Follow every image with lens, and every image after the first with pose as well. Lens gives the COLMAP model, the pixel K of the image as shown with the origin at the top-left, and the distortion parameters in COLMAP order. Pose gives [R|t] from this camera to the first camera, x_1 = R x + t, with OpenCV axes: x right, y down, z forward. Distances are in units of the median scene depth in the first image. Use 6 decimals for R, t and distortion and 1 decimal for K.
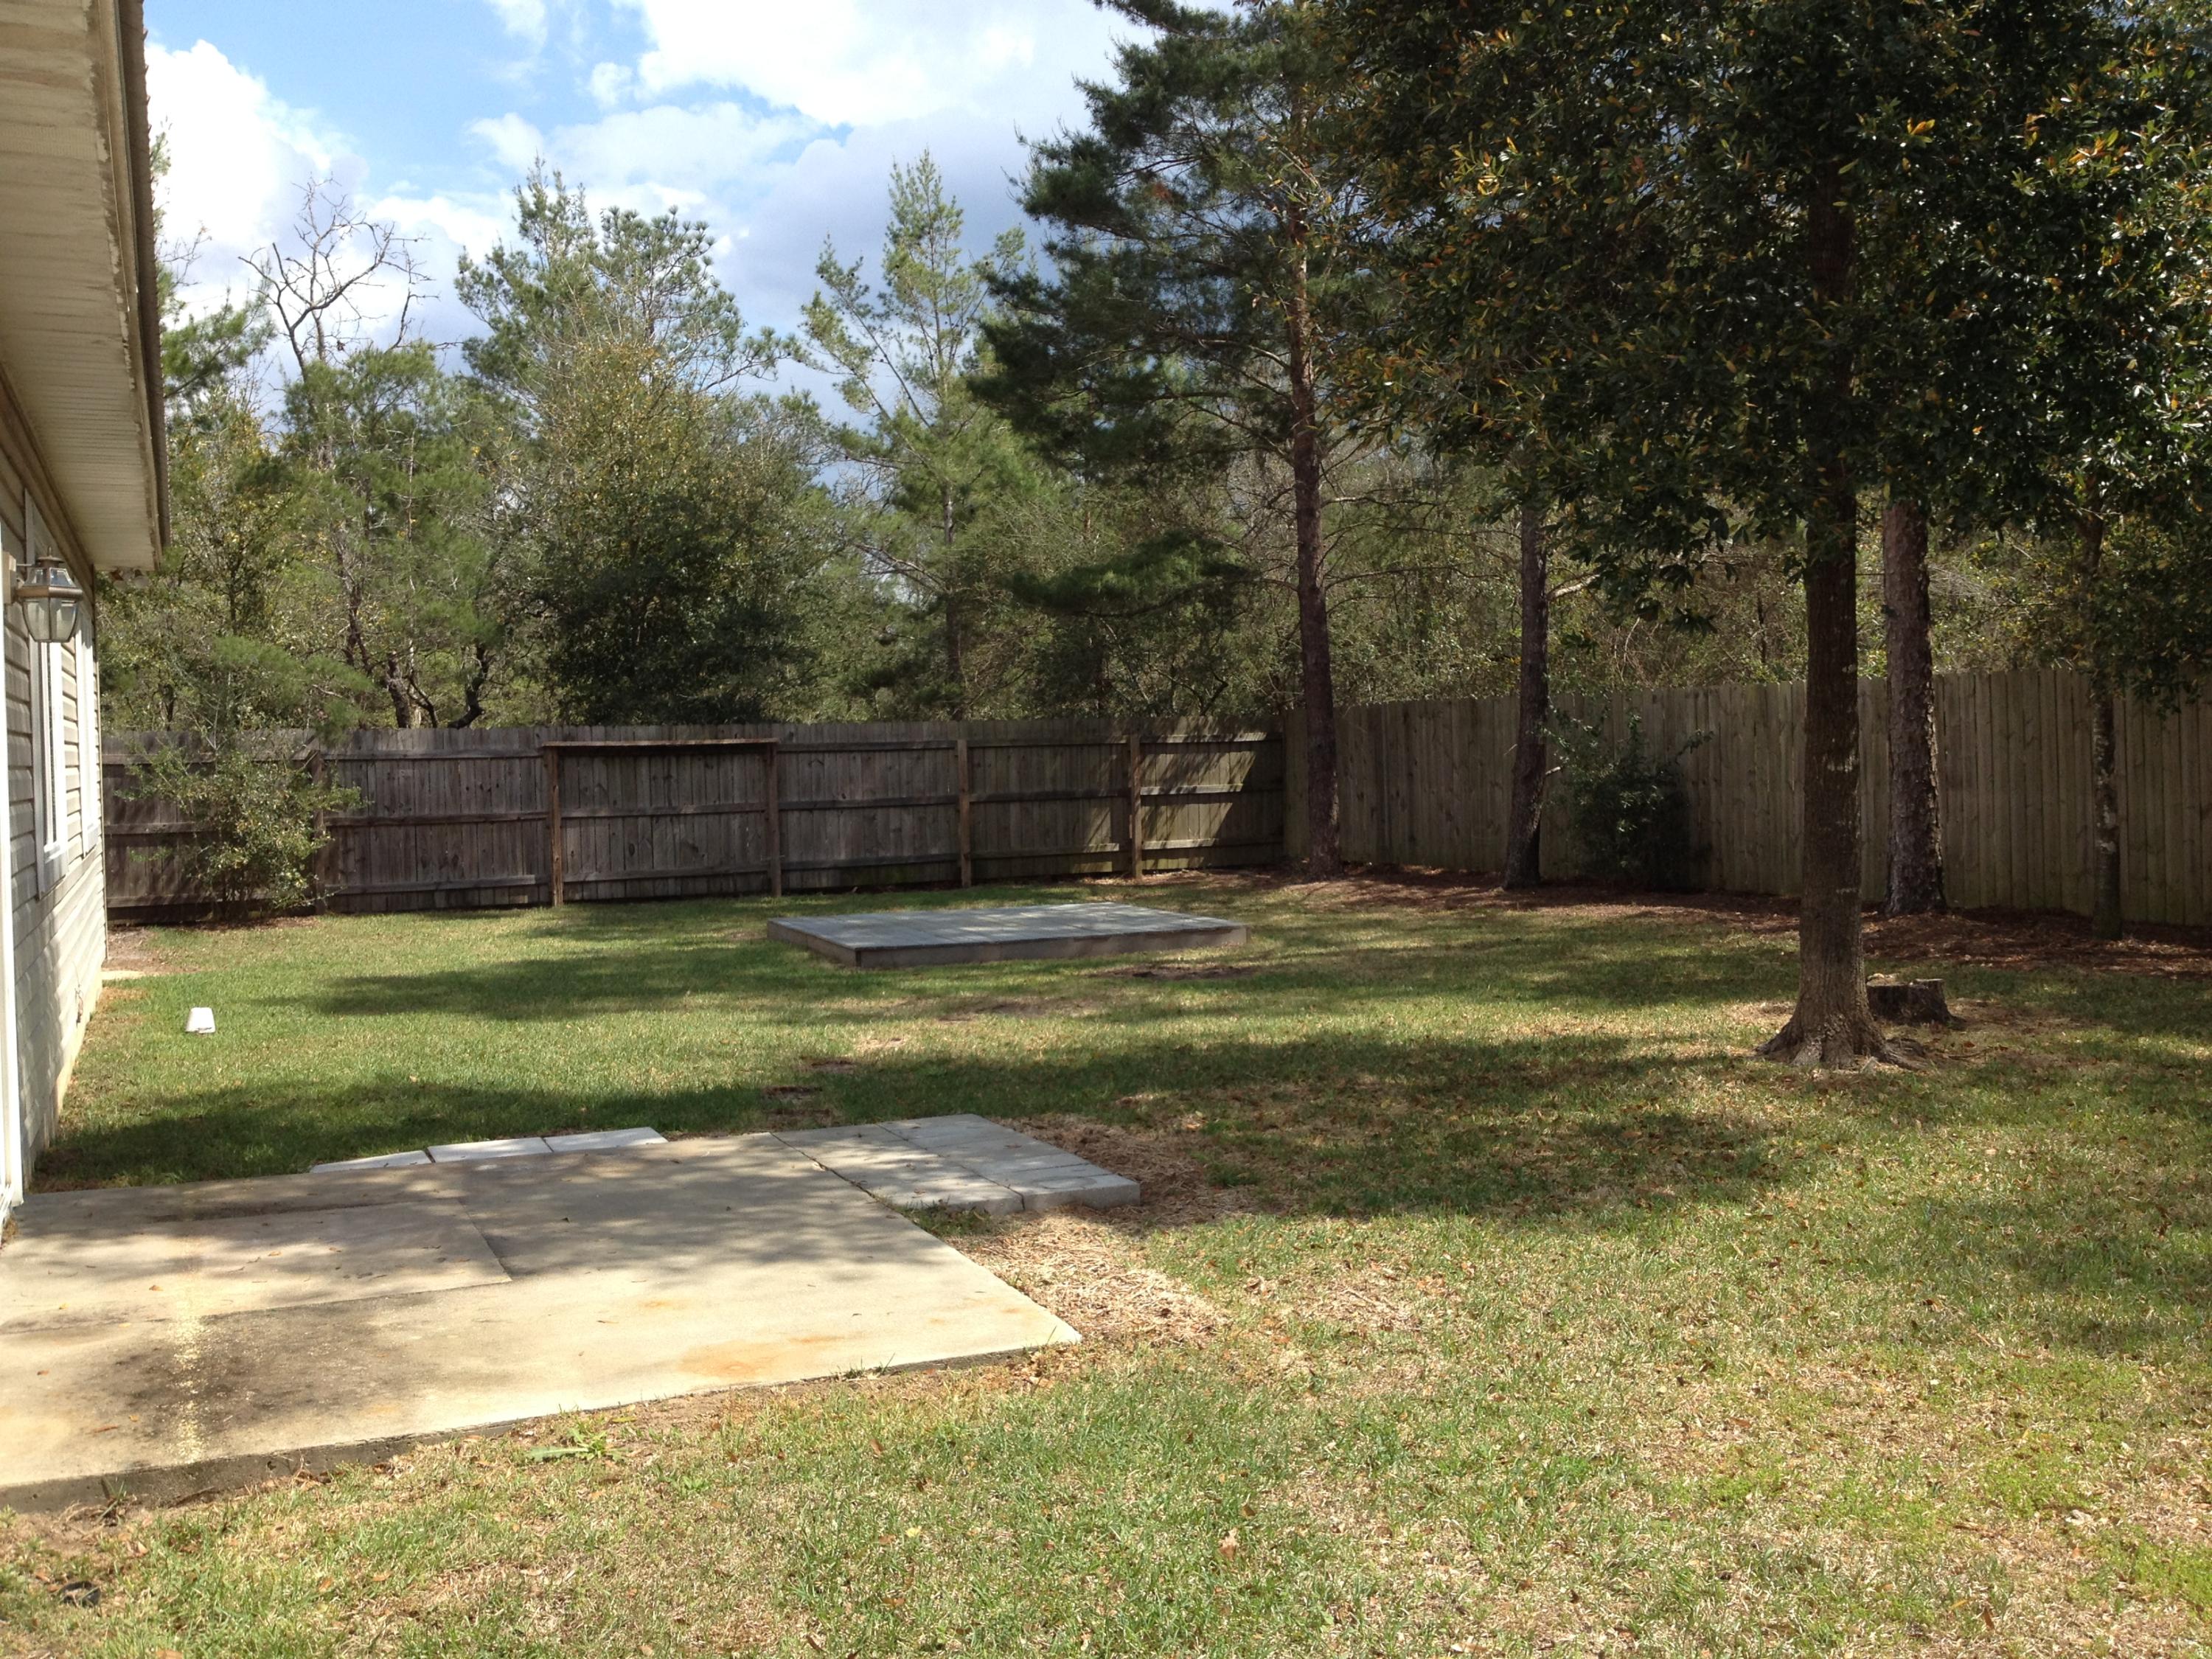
lens RADIAL K [[2269.8, 0, 1104.6], [0, 2269.8, 770.2], [0, 0, 1]] dist [0.015467, 0.005144]
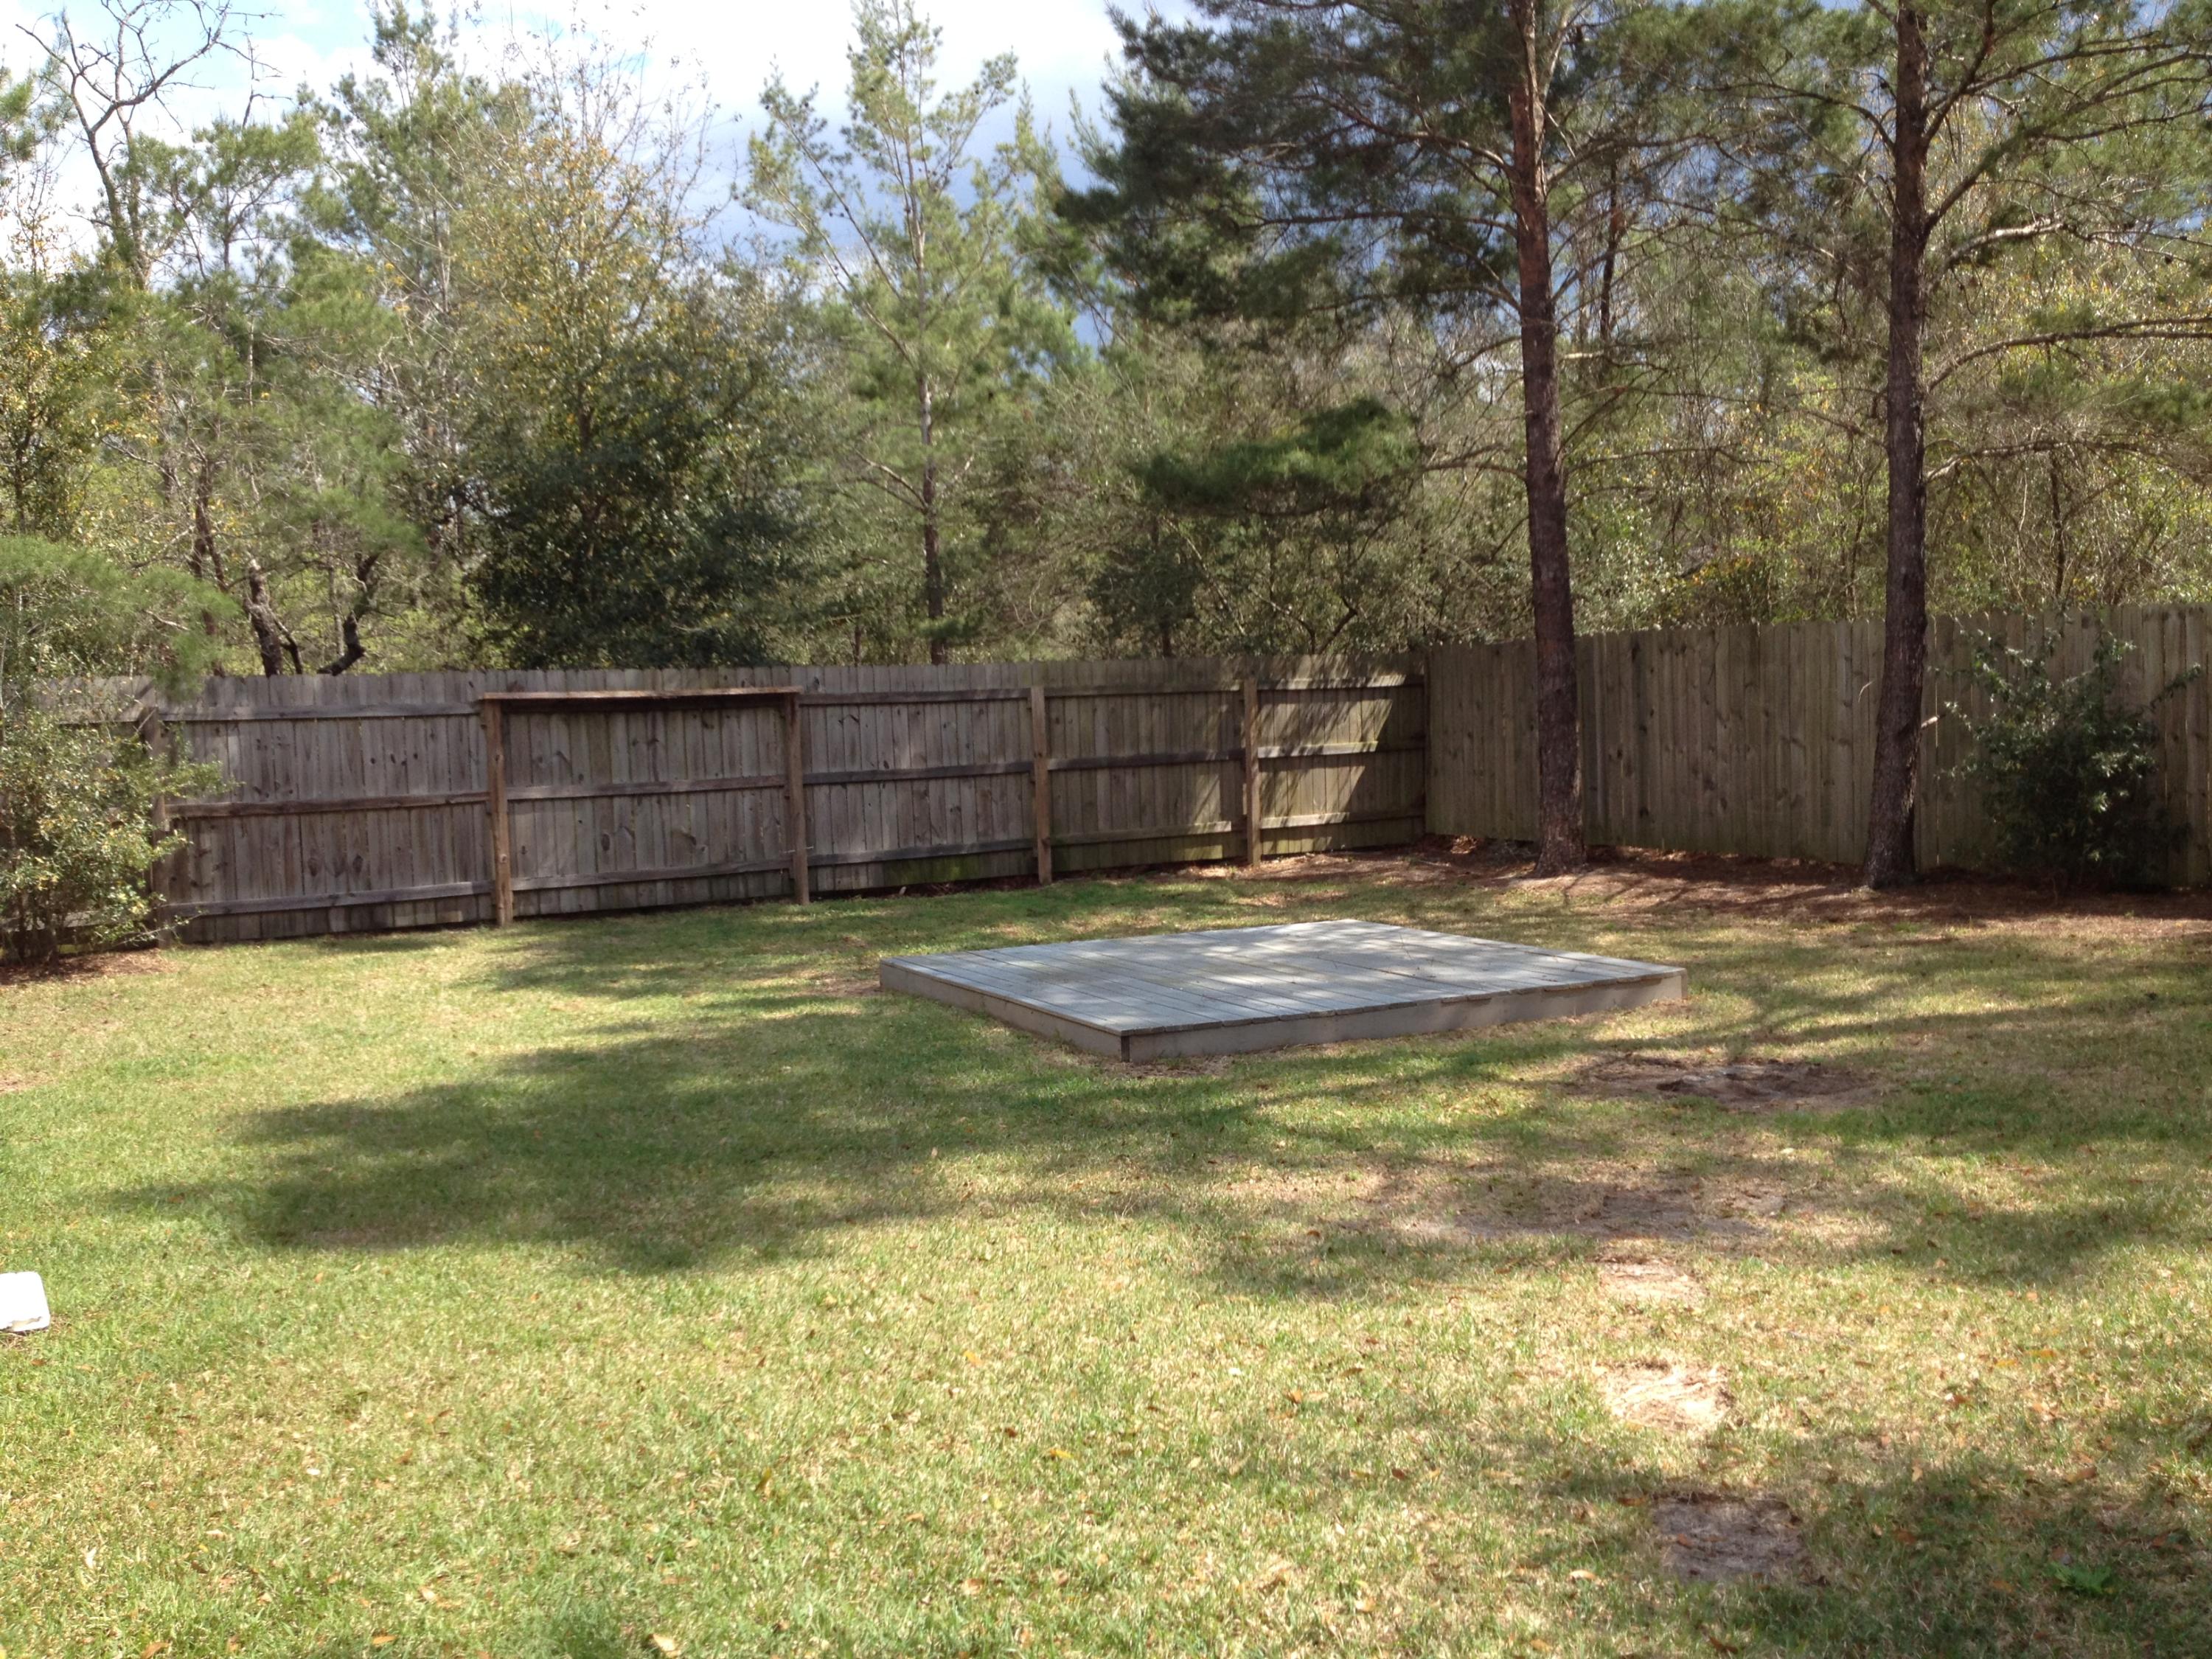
lens RADIAL K [[2187.2, 0, 1106.0], [0, 2187.2, 829.5], [0, 0, 1]] dist [-0.012041, -0.045054]
pose [[0.995068, -0.012618, 0.098387, -0.110694], [0.007605, 0.998661, 0.051161, -0.003068], [-0.098901, -0.050160, 0.993832, 0.279646]]
